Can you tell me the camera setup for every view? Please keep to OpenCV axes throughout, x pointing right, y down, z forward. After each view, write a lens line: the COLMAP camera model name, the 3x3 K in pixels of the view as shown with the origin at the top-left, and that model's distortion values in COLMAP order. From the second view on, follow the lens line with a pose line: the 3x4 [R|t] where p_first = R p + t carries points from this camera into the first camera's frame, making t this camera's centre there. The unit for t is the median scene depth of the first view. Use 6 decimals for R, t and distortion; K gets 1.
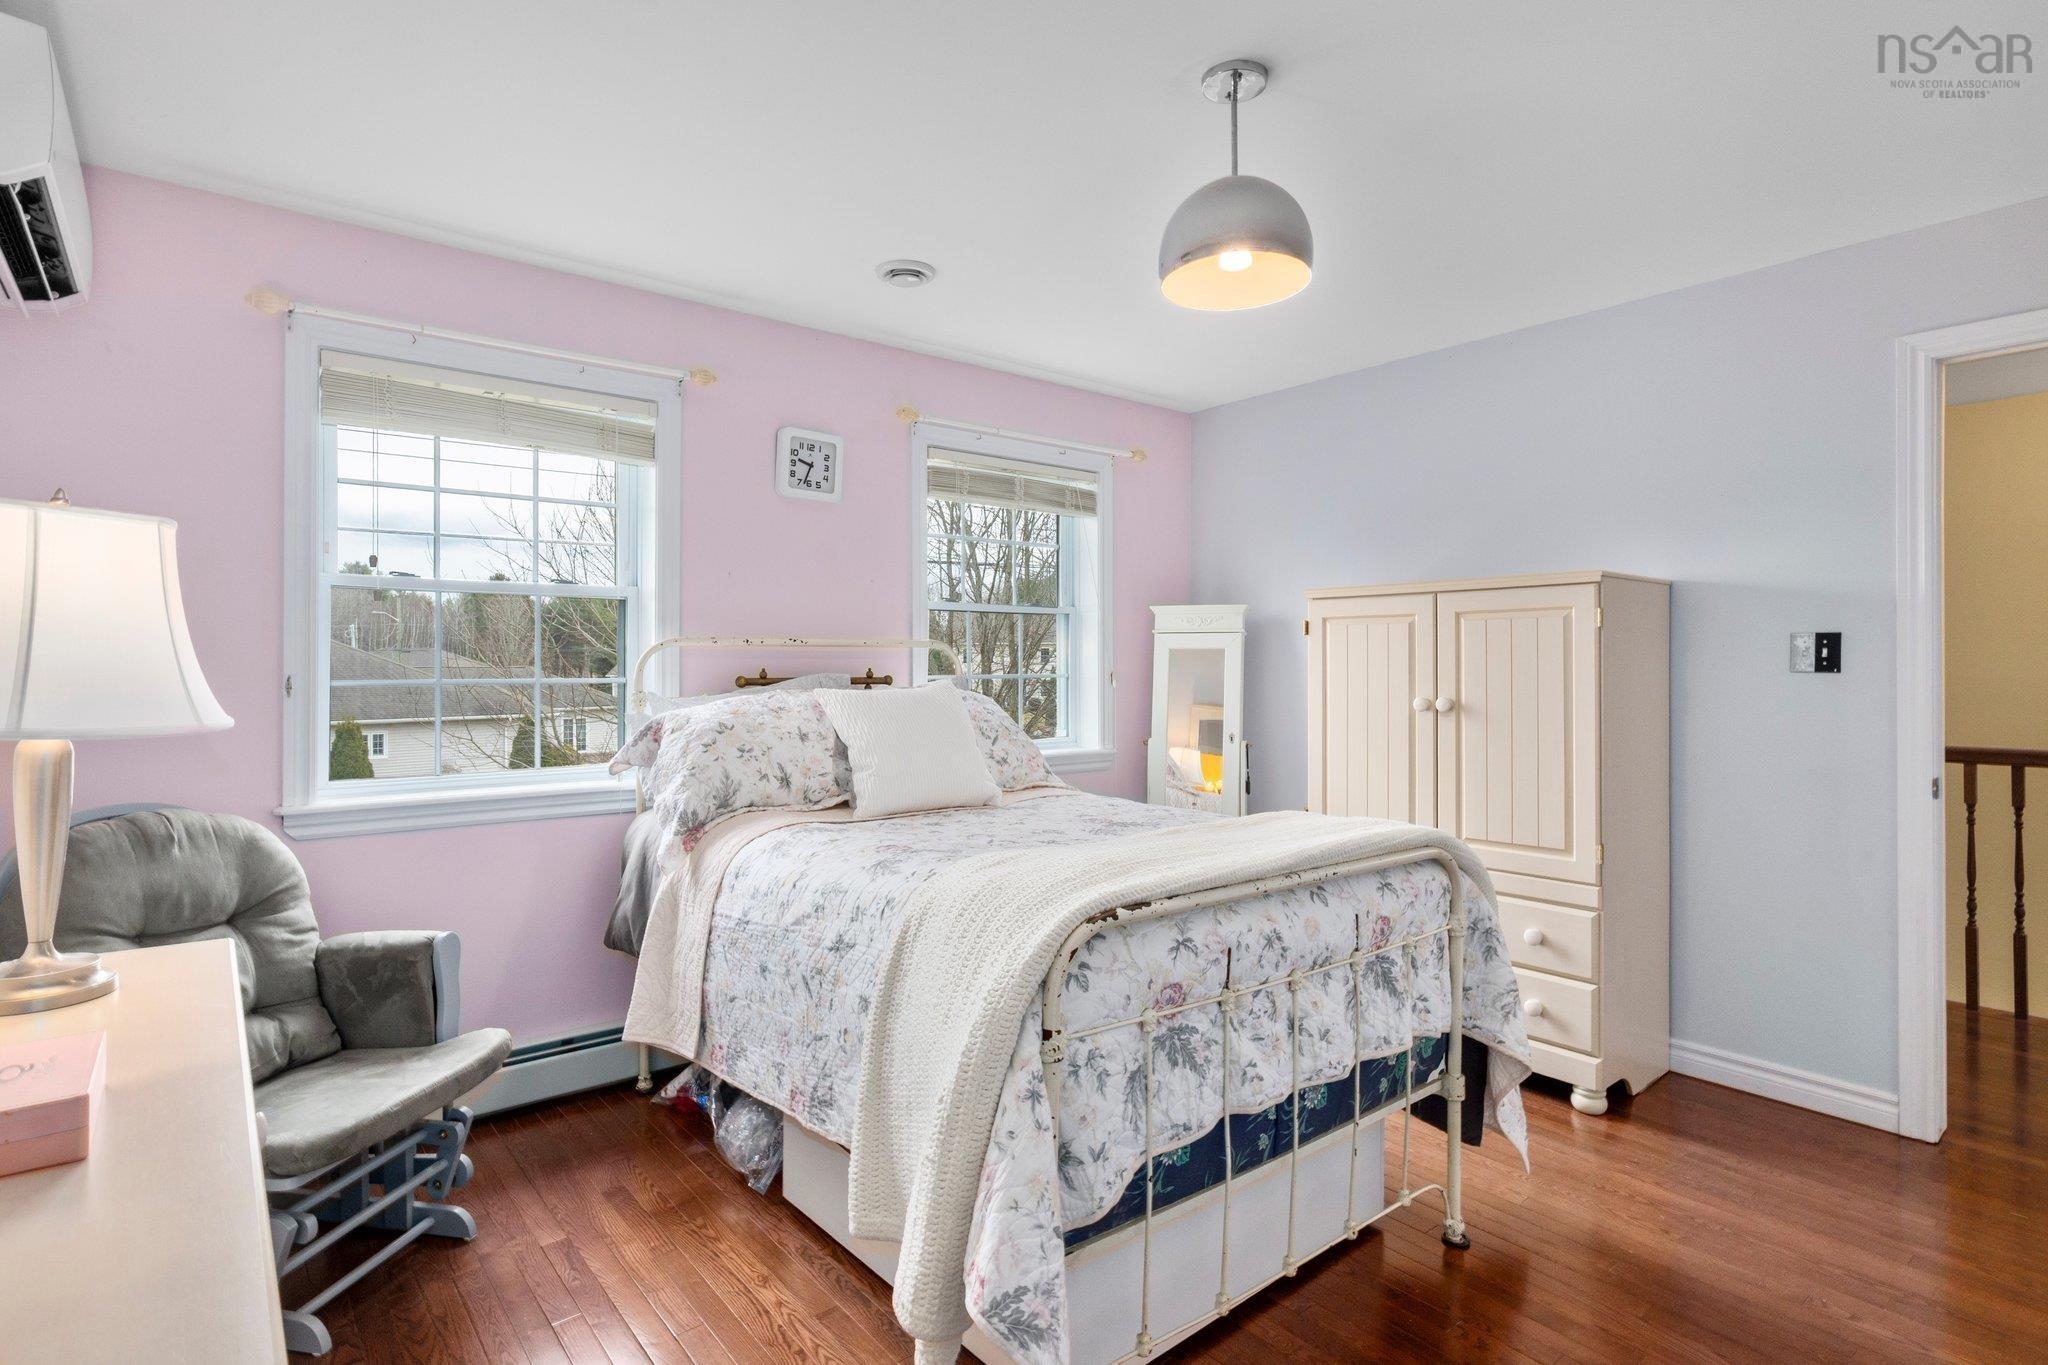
lens RADIAL K [[1029.8, 0, 1010.0], [0, 1029.8, 673.4], [0, 0, 1]] dist [-0.005152, -0.000122]
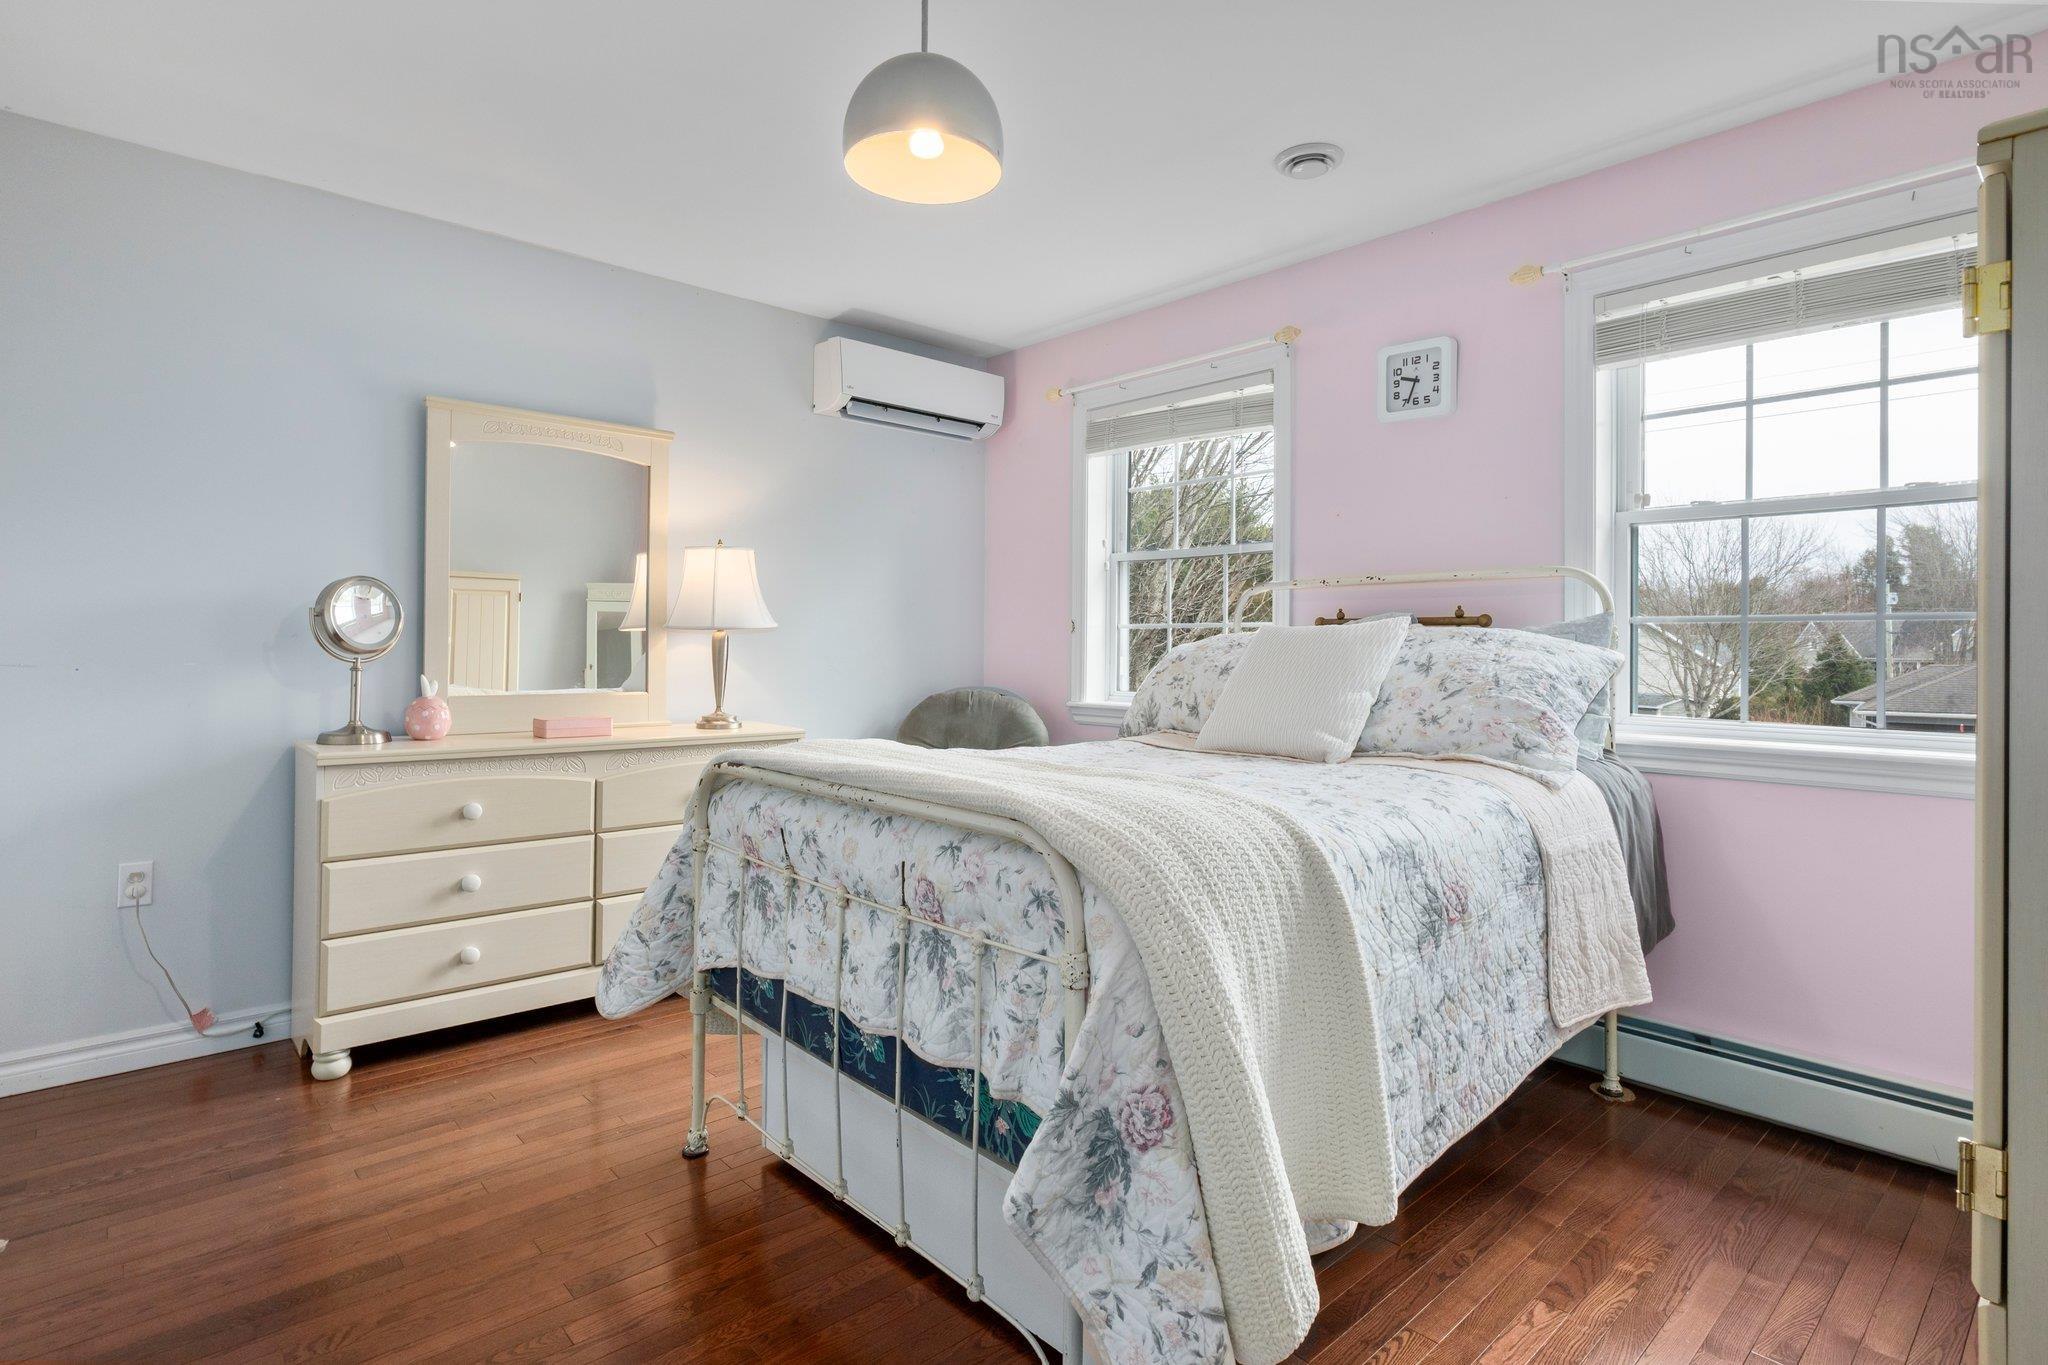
lens RADIAL K [[1029.8, 0, 1009.8], [0, 1029.8, 663.4], [0, 0, 1]] dist [-0.005152, -0.000122]
pose [[0.052571, 0.016146, -0.998487, 0.867793], [-0.014630, 0.999774, 0.015396, 0.044069], [0.998510, 0.013798, 0.052795, 0.770605]]
